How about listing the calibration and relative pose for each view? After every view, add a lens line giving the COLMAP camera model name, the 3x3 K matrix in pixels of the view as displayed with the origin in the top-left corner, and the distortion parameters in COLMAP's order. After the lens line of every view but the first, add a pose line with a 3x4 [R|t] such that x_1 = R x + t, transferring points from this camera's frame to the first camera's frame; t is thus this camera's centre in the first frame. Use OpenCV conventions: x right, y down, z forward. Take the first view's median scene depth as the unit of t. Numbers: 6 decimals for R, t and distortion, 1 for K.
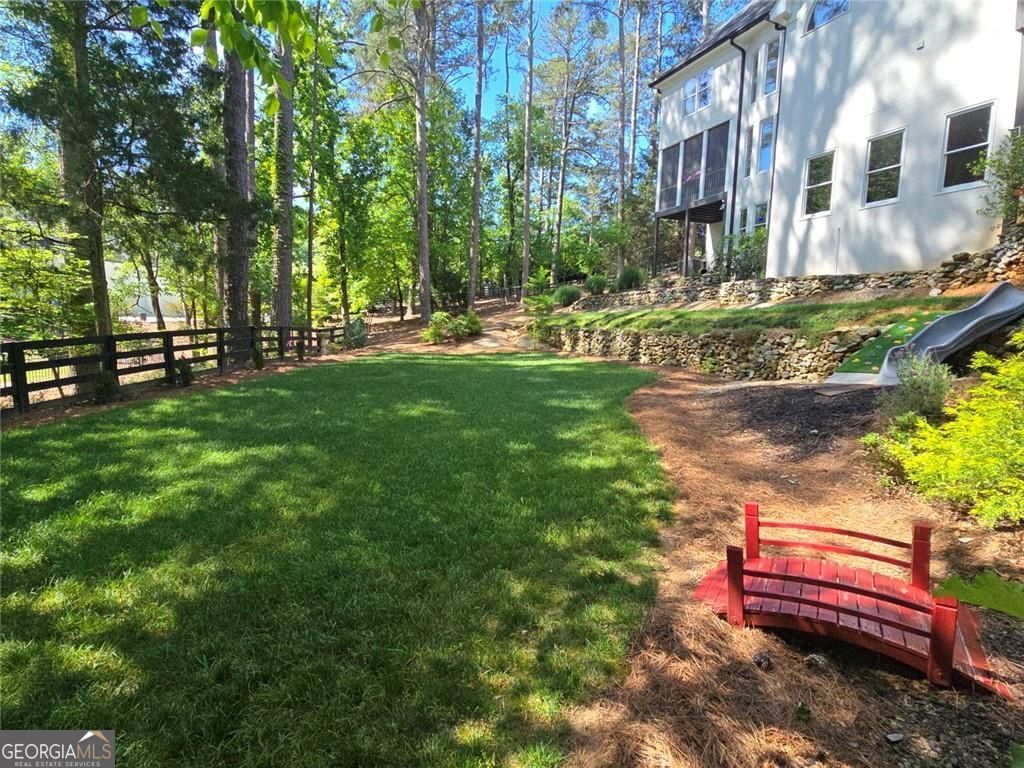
lens RADIAL K [[497.8, 0, 505.3], [0, 497.8, 381.0], [0, 0, 1]] dist [0.002280, -0.000358]
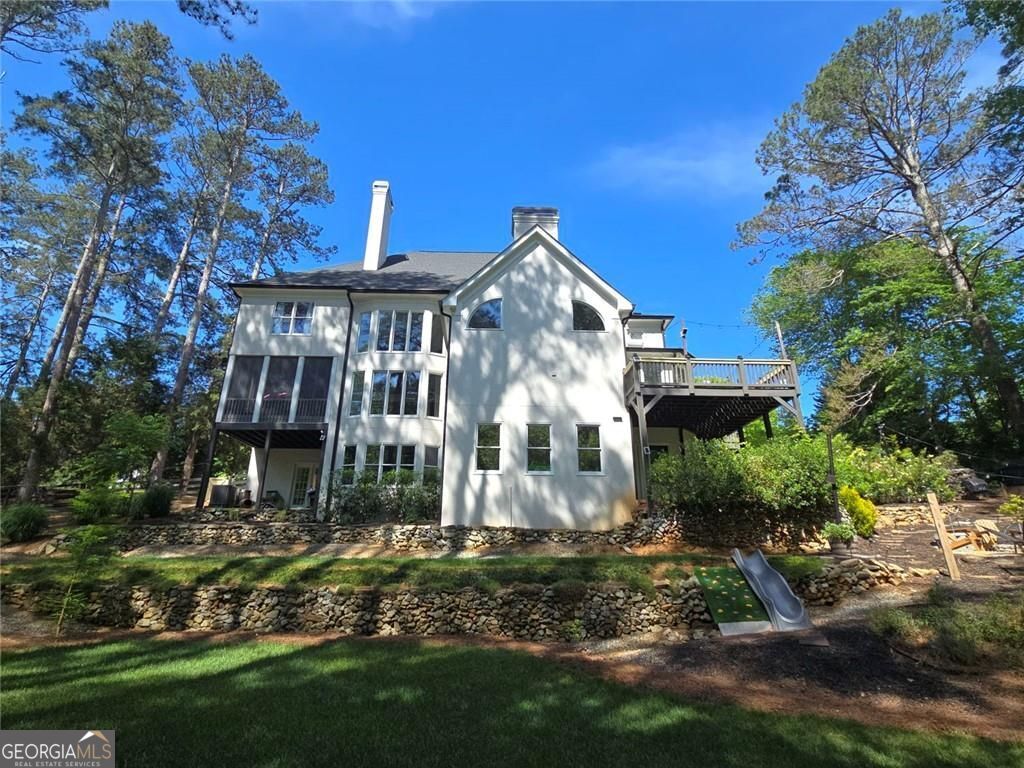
lens RADIAL K [[497.8, 0, 505.3], [0, 497.8, 381.0], [0, 0, 1]] dist [0.002280, -0.000358]
pose [[0.373393, 0.305226, 0.876022, -0.583260], [0.109418, 0.923239, -0.368316, -0.129859], [-0.921198, 0.233379, 0.311334, 0.731424]]
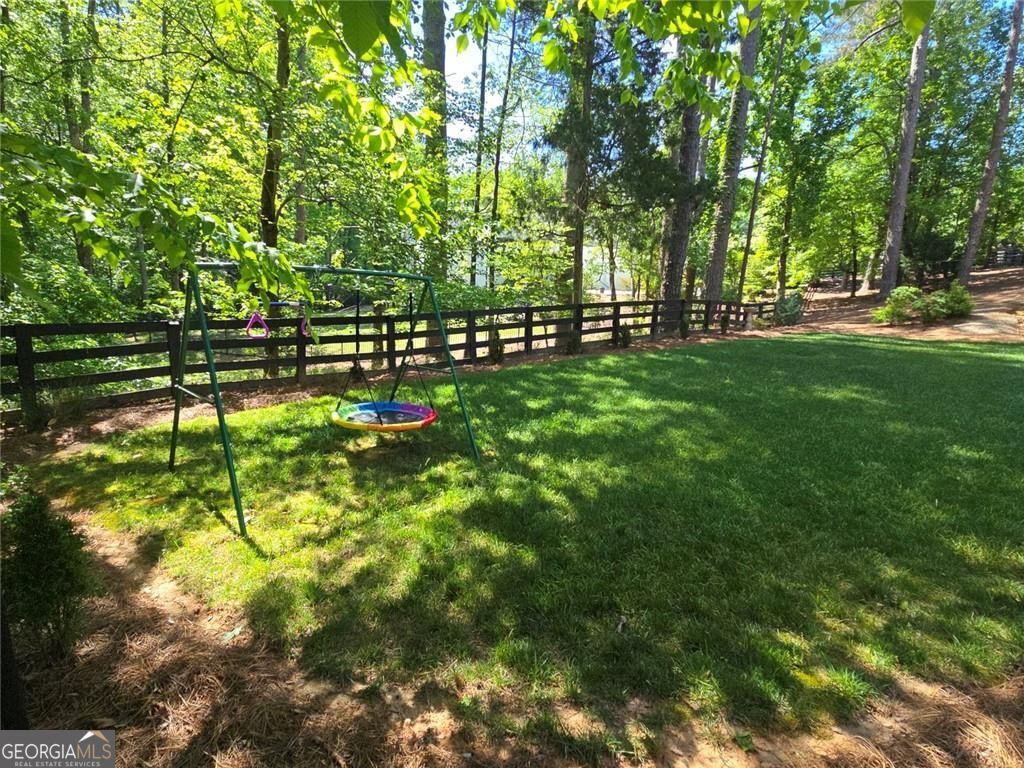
lens RADIAL K [[497.8, 0, 505.3], [0, 497.8, 381.0], [0, 0, 1]] dist [0.002280, -0.000358]
pose [[0.687208, 0.136635, -0.713496, 0.020347], [-0.100928, 0.990585, 0.092488, 0.004312], [0.719416, 0.008453, 0.694528, -0.029365]]
